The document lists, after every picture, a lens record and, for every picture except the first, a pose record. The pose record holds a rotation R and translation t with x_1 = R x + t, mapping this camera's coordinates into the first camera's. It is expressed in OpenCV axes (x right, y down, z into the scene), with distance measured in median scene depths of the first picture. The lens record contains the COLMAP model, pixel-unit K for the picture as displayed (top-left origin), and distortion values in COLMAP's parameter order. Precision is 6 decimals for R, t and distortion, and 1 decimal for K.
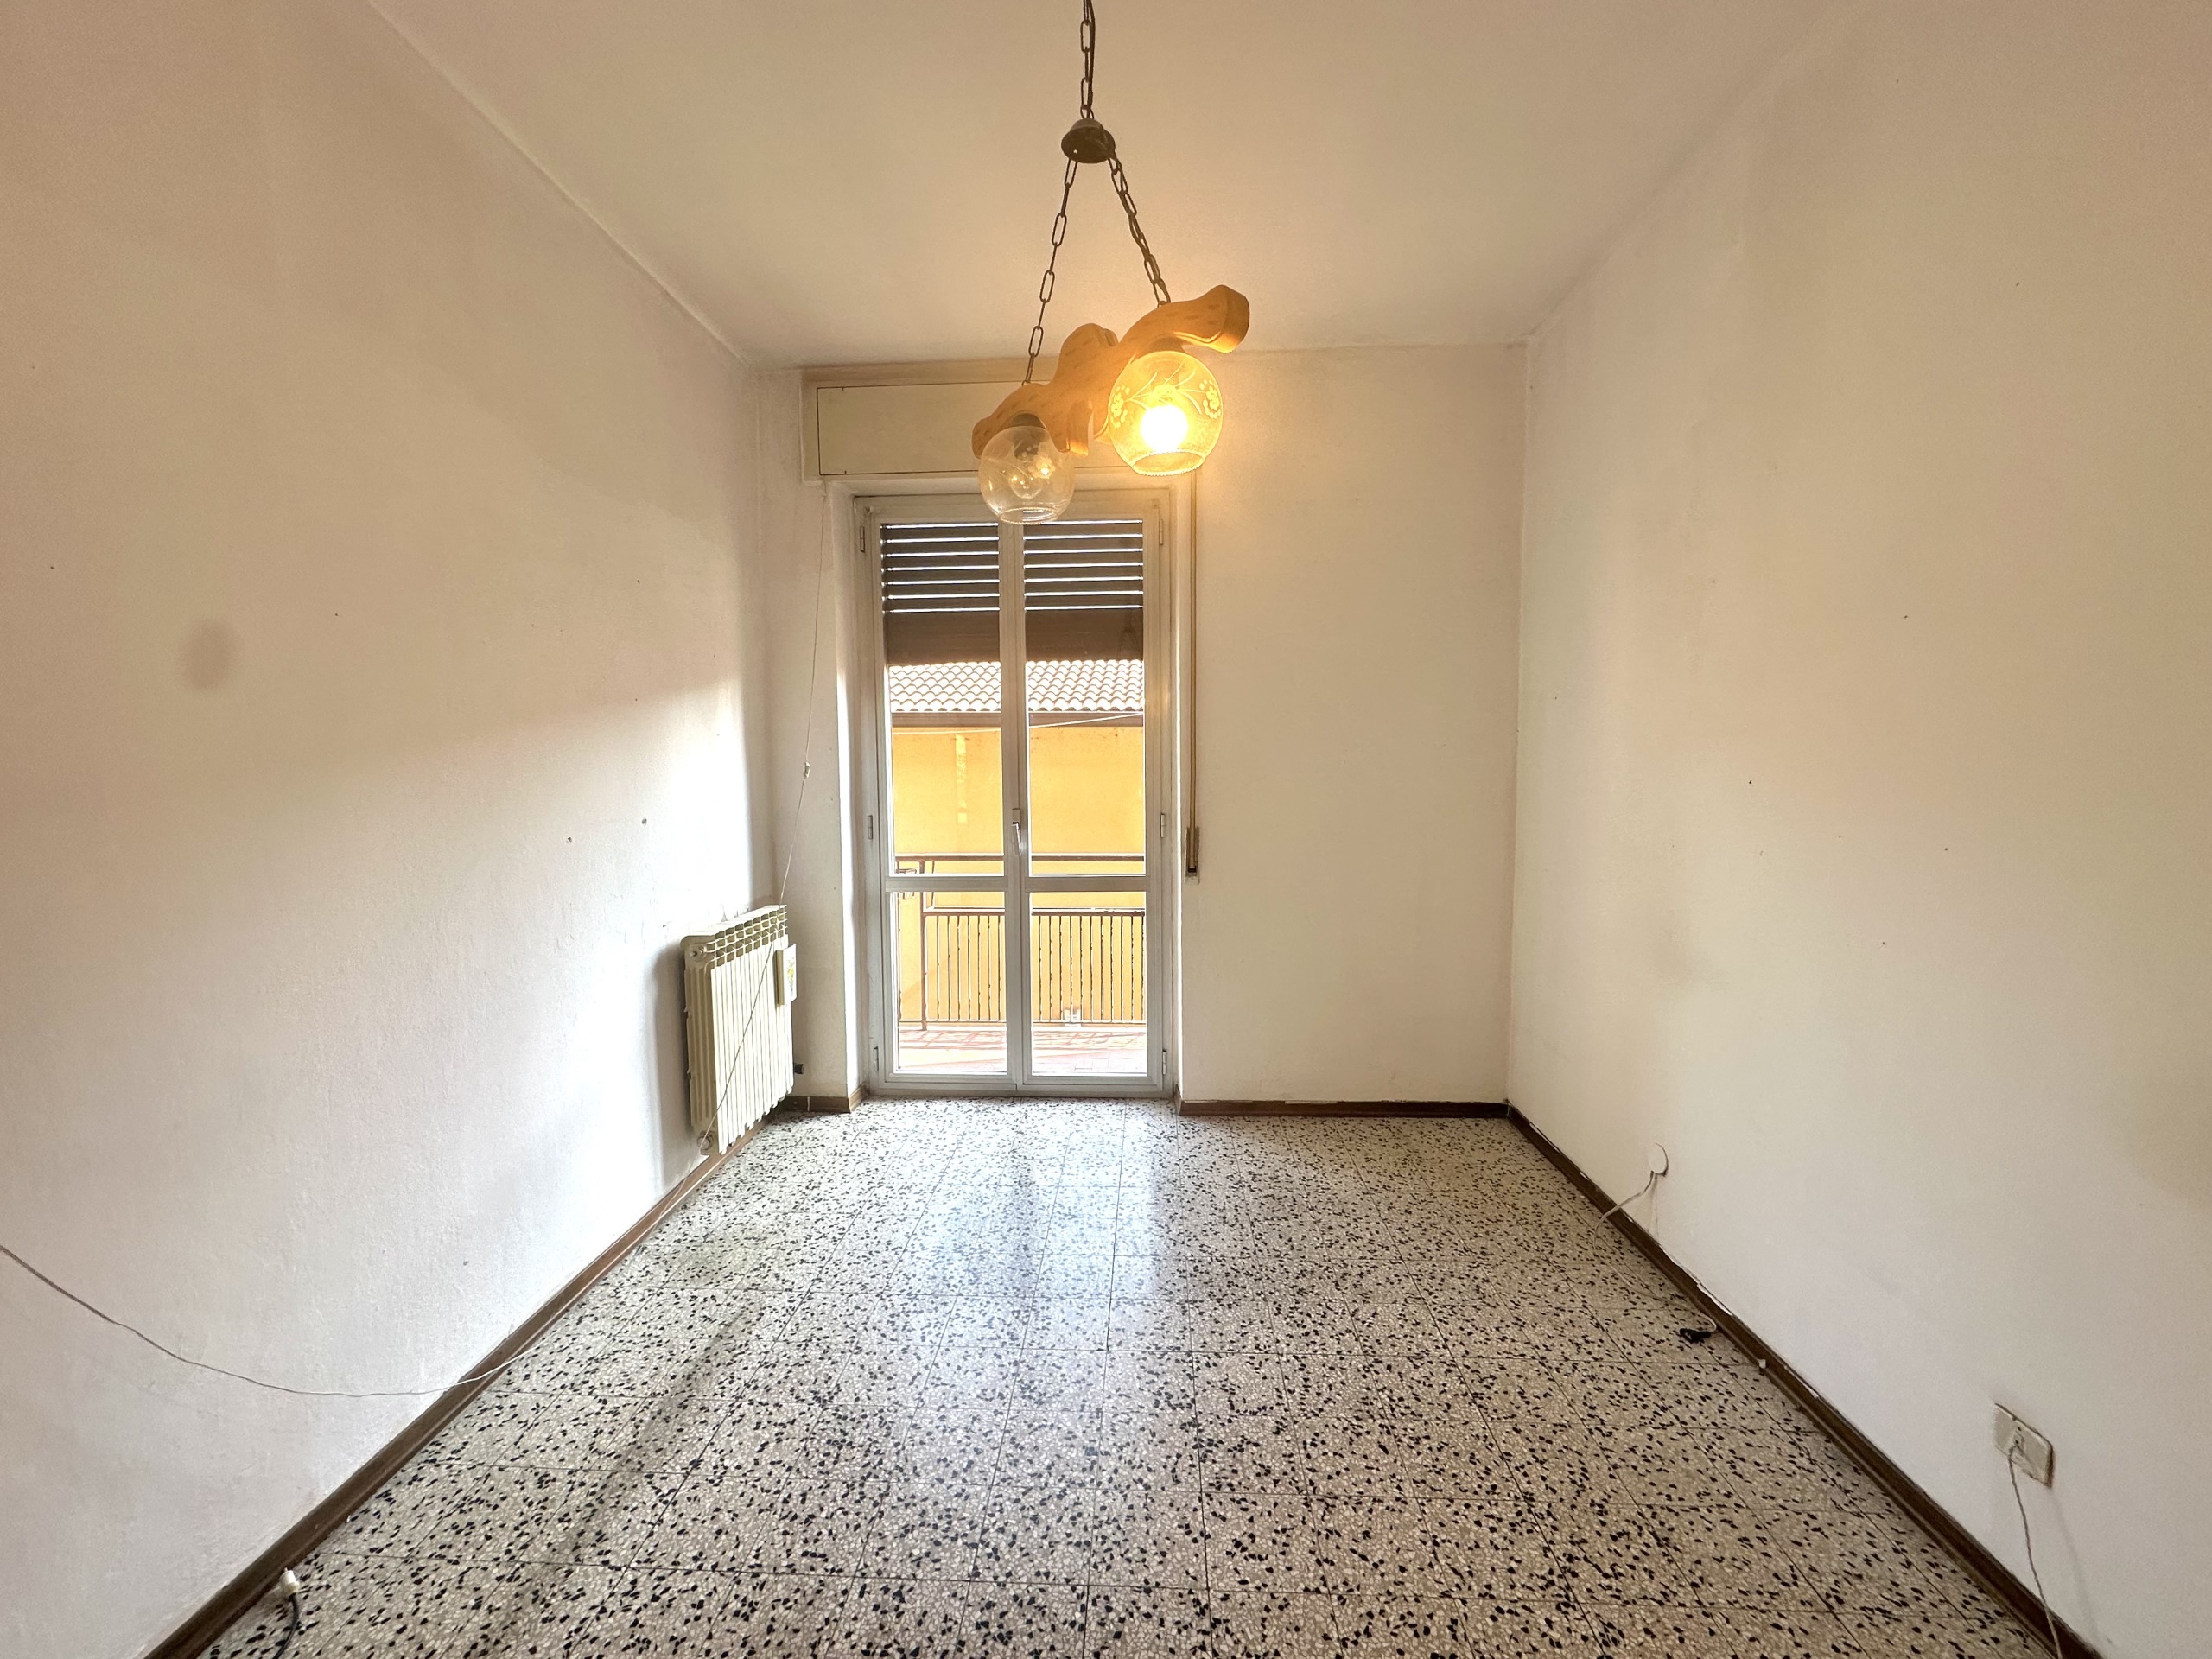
lens RADIAL K [[879.8, 0, 1107.9], [0, 879.8, 826.6], [0, 0, 1]] dist [-0.004616, 0.001472]
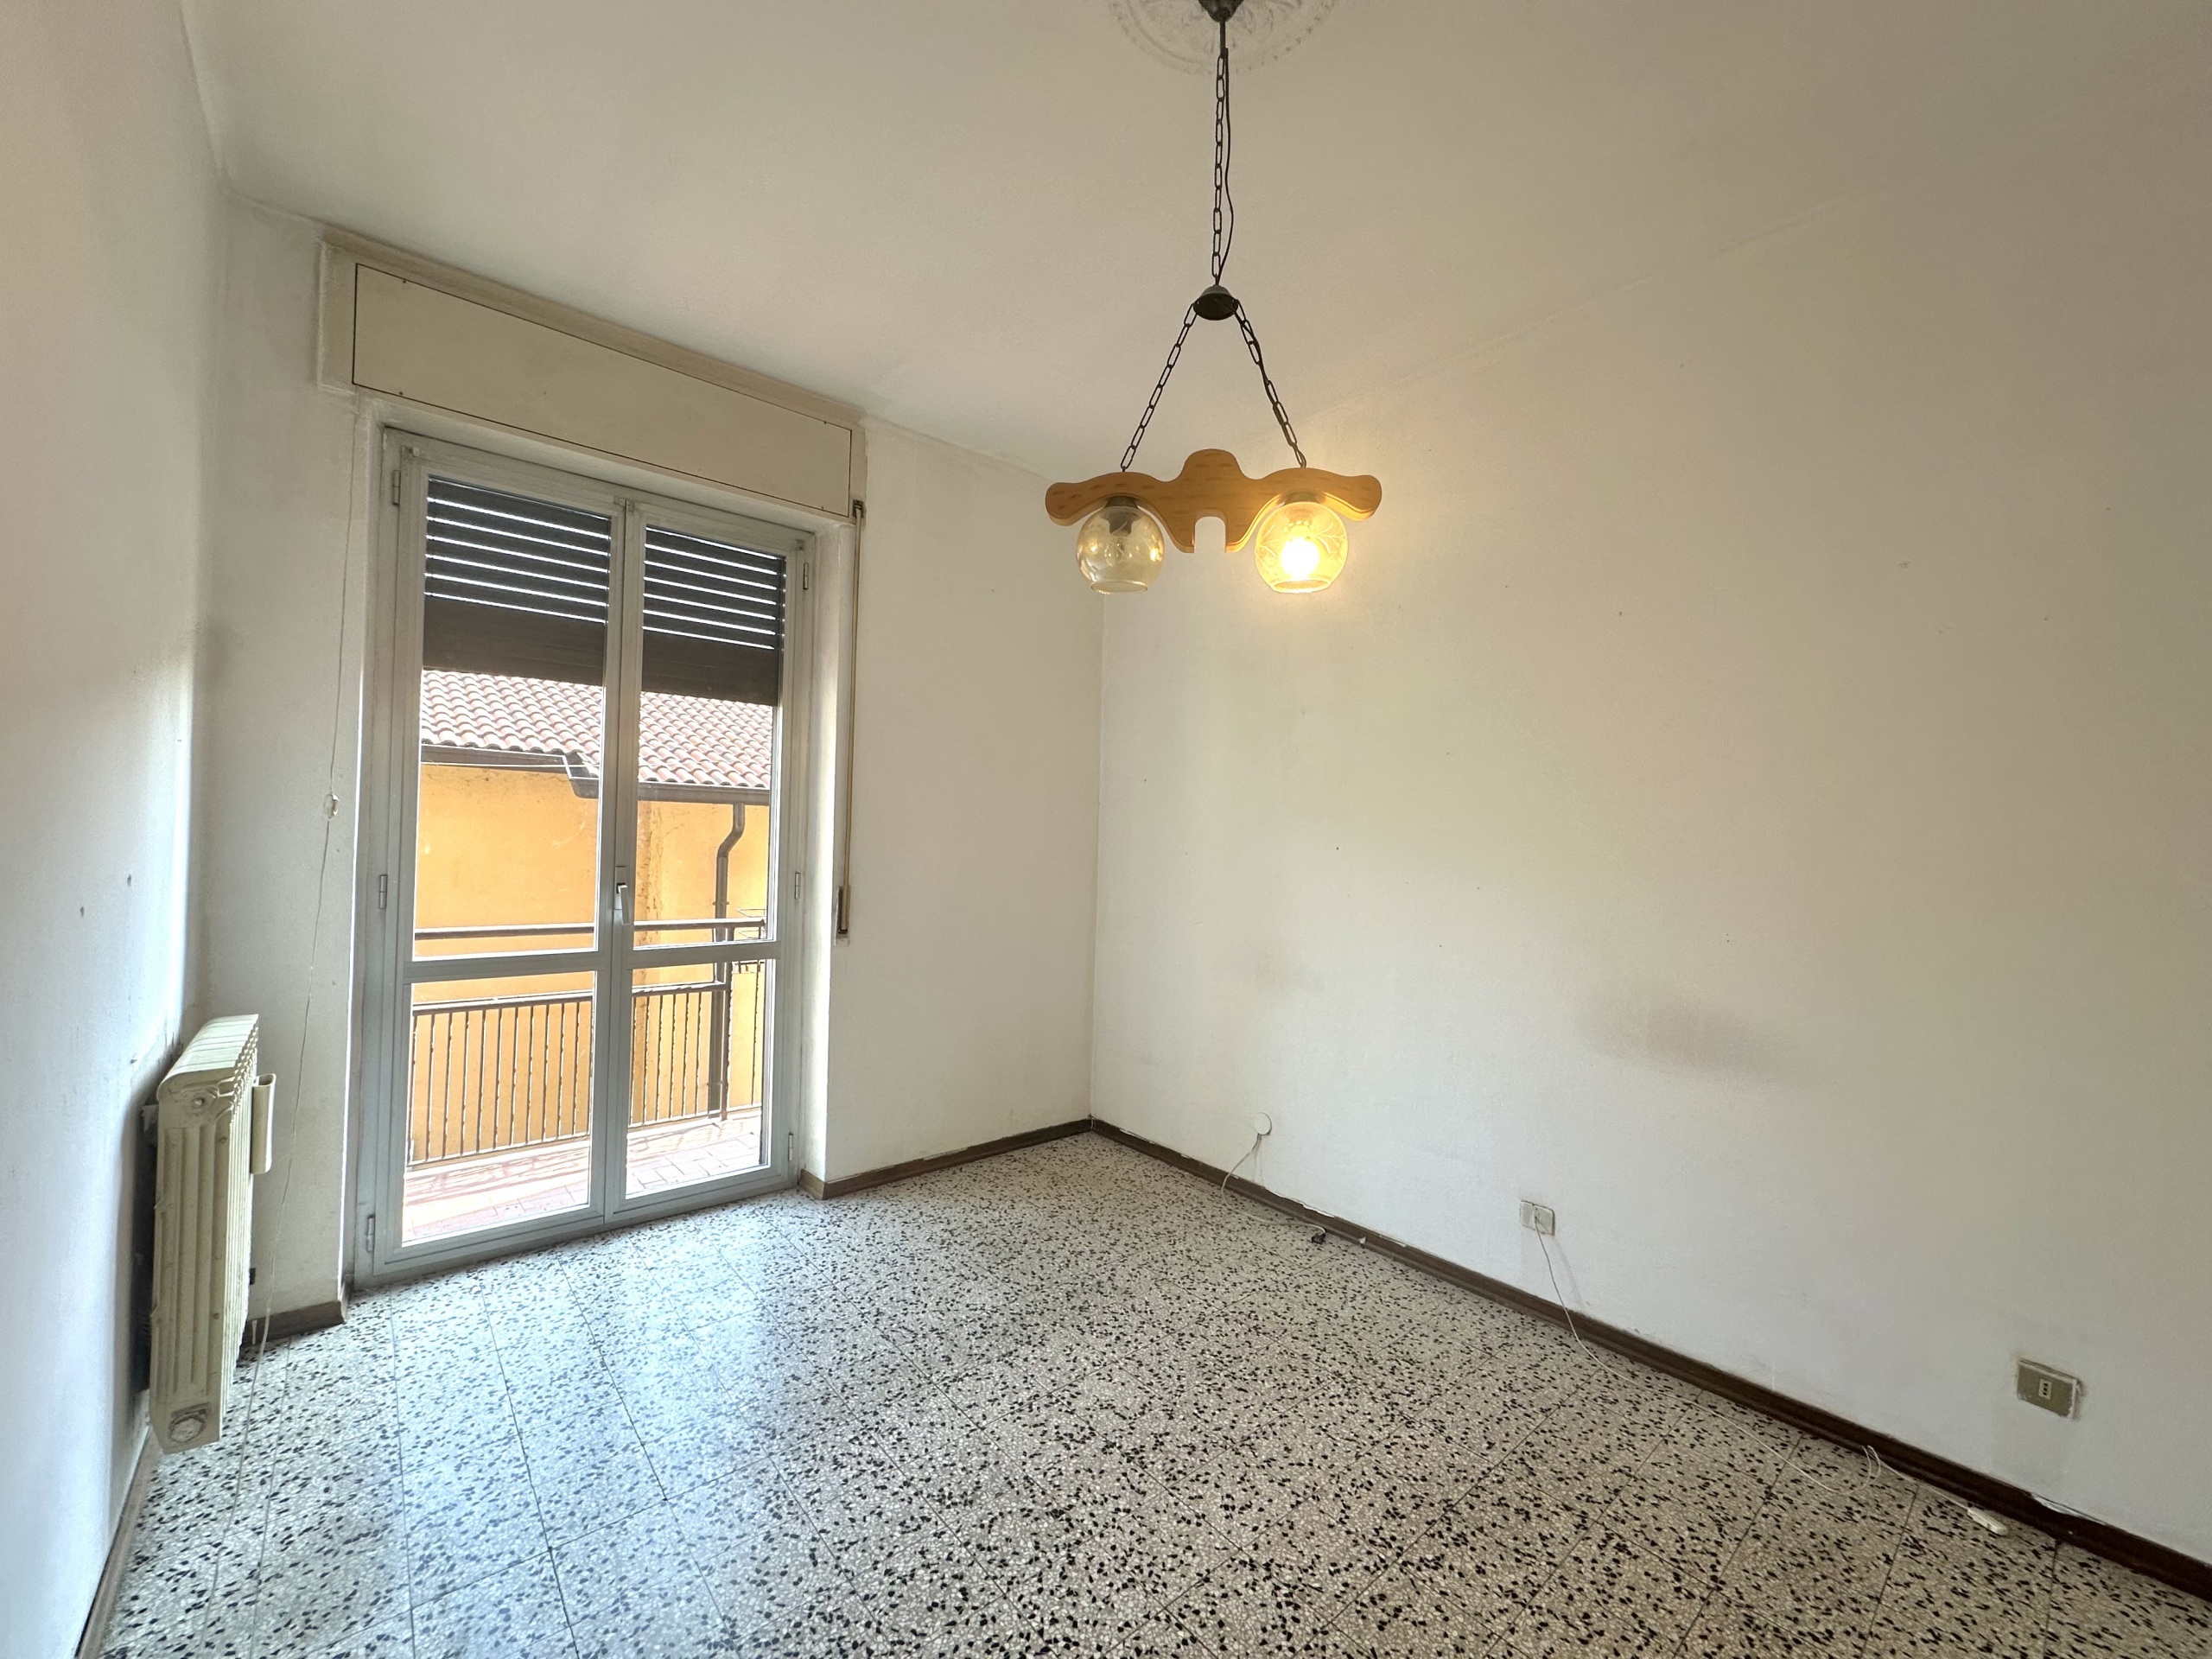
lens RADIAL K [[879.8, 0, 1107.9], [0, 879.8, 826.6], [0, 0, 1]] dist [-0.004616, 0.001472]
pose [[0.724444, 0.037435, 0.688317, -0.577108], [0.014620, 0.997465, -0.069635, 0.010374], [-0.689179, 0.060510, 0.722060, 0.170437]]
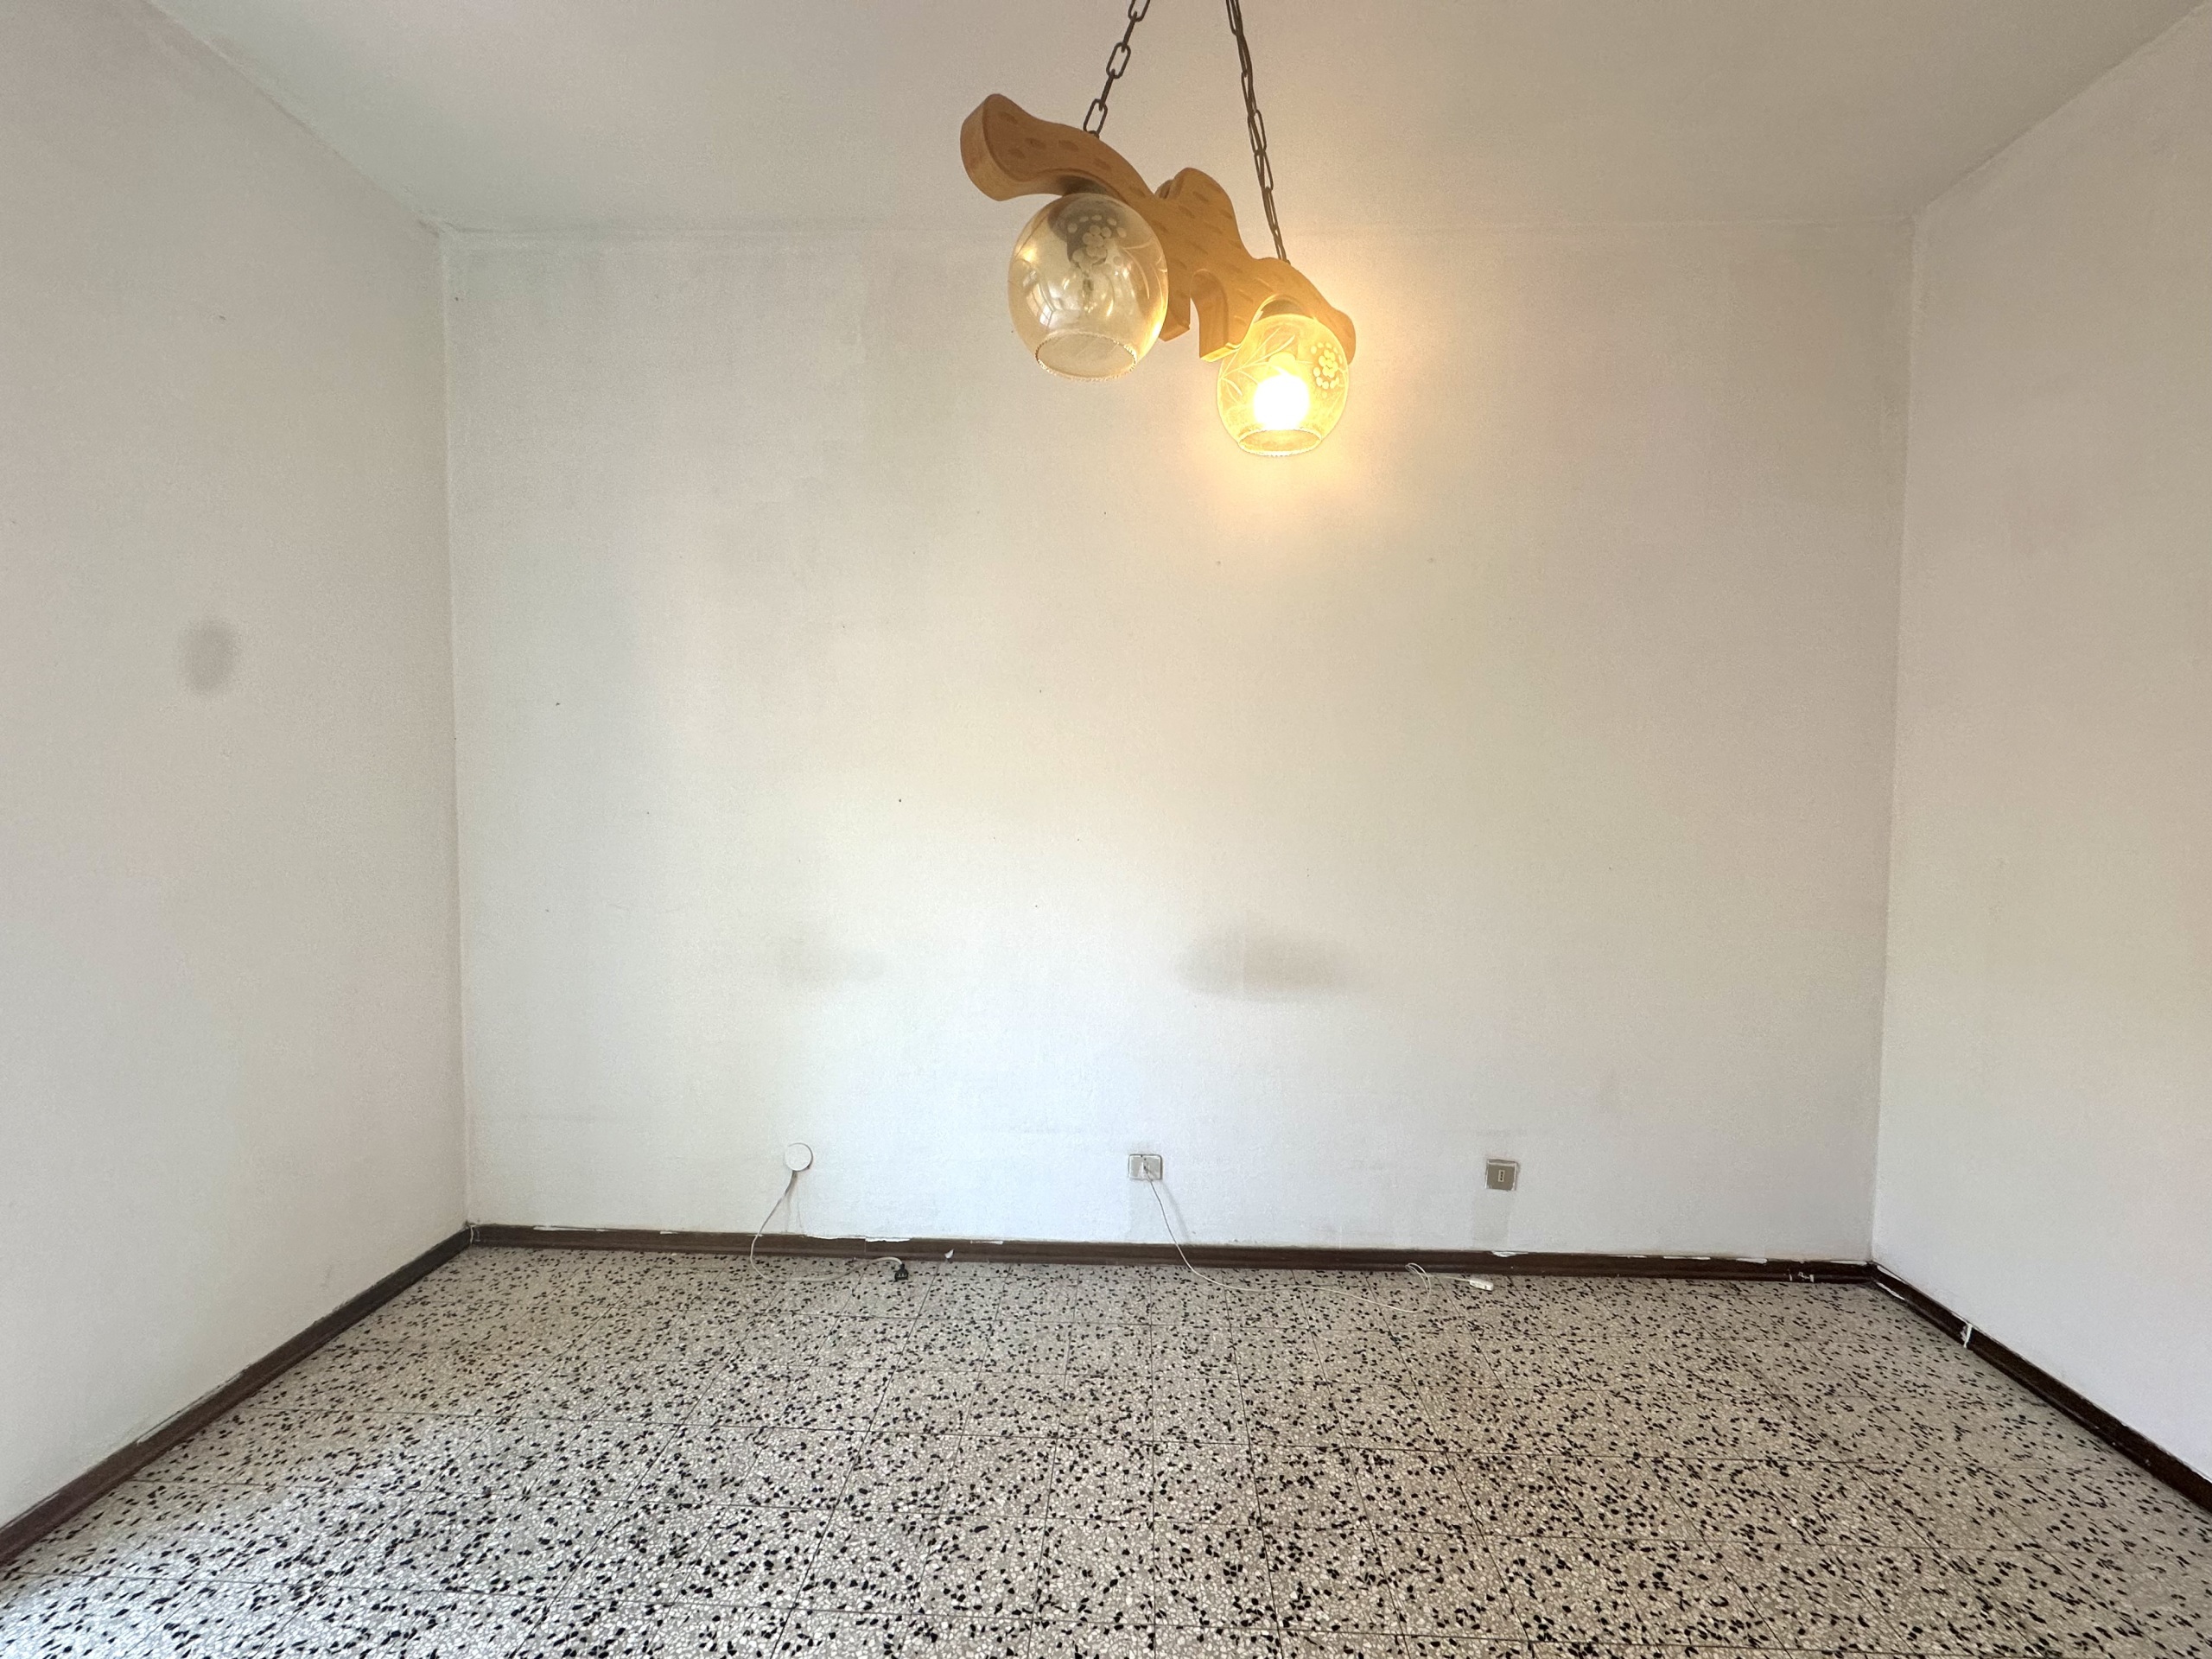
lens RADIAL K [[878.5, 0, 1107.4], [0, 878.5, 827.5], [0, 0, 1]] dist [-0.003275, 0.000648]
pose [[-0.012467, -0.033413, 0.999364, -0.483538], [0.061263, 0.997538, 0.034116, -0.036205], [-0.998044, 0.061649, -0.010390, 0.699449]]
